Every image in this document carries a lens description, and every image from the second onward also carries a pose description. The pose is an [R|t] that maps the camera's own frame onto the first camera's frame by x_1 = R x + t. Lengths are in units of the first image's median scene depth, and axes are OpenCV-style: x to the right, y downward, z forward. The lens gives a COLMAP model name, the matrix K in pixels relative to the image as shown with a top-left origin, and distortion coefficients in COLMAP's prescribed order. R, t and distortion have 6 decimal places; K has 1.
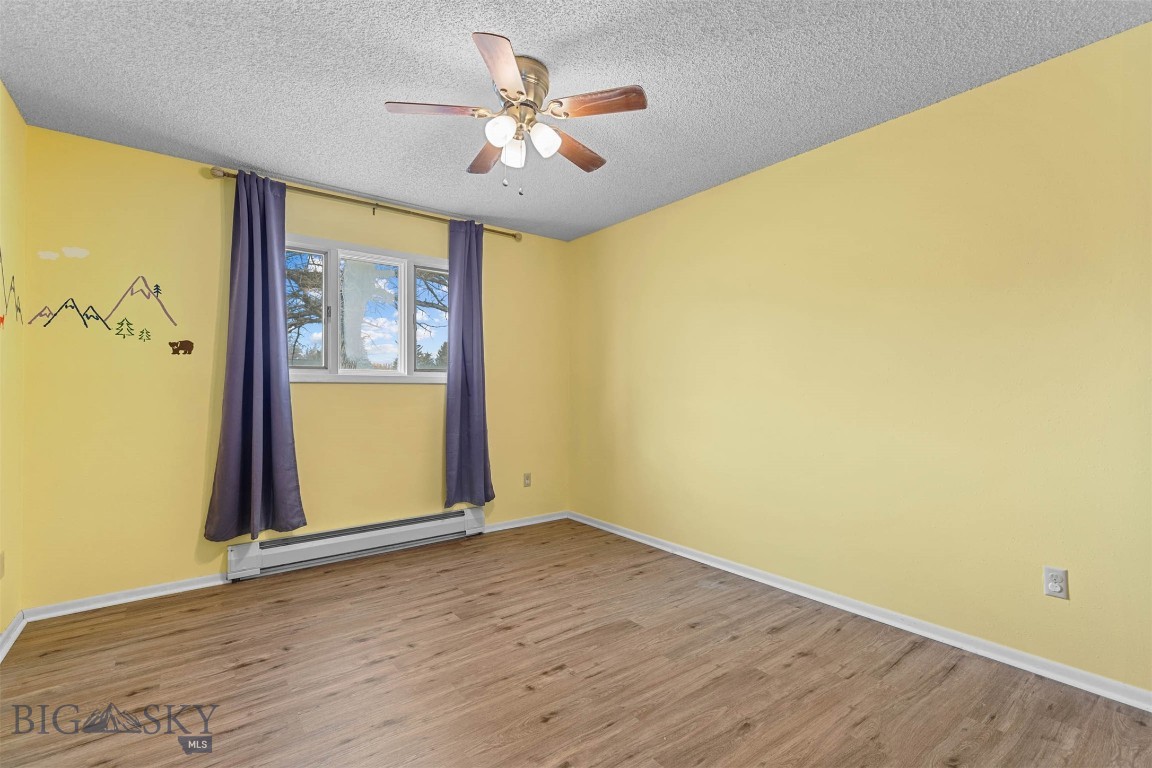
lens RADIAL K [[523.0, 0, 575.7], [0, 523.0, 391.2], [0, 0, 1]] dist [0.007509, 0.000043]
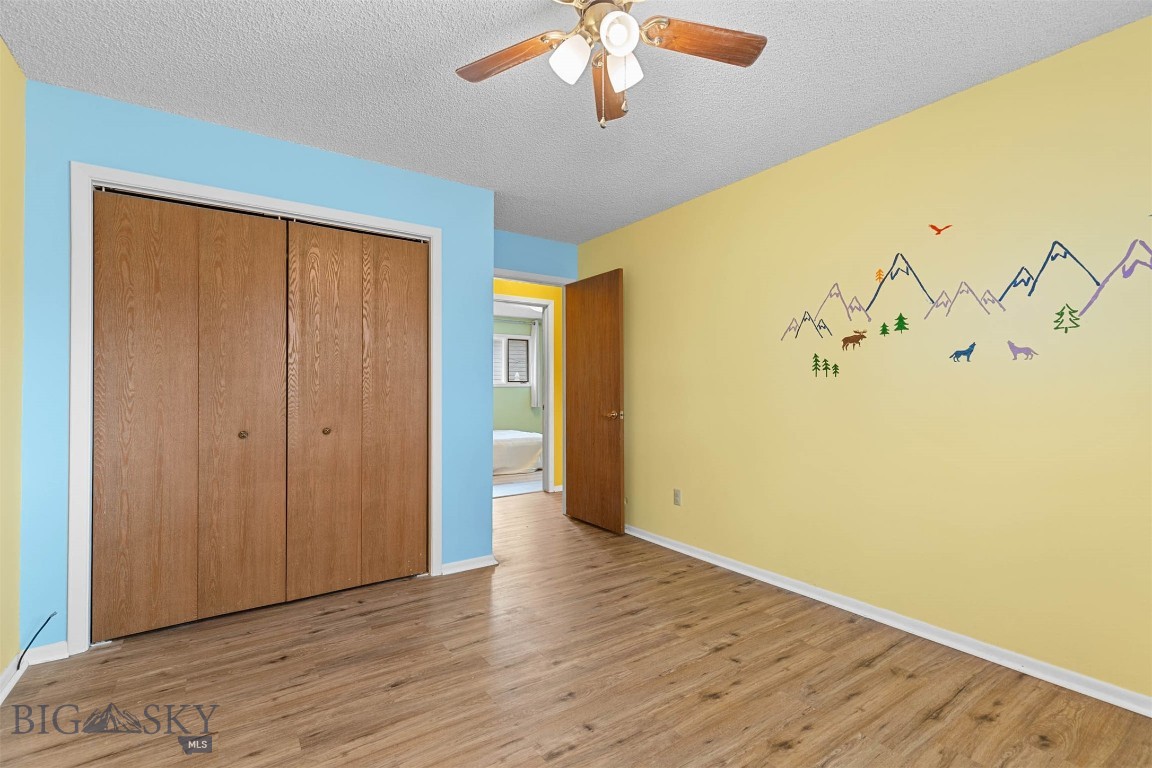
lens RADIAL K [[523.0, 0, 575.7], [0, 523.0, 391.2], [0, 0, 1]] dist [0.007509, 0.000043]
pose [[-0.999010, 0.001074, 0.044481, -0.105640], [0.001054, 0.999999, -0.000484, -0.001702], [-0.044482, -0.000437, -0.999010, 1.892427]]
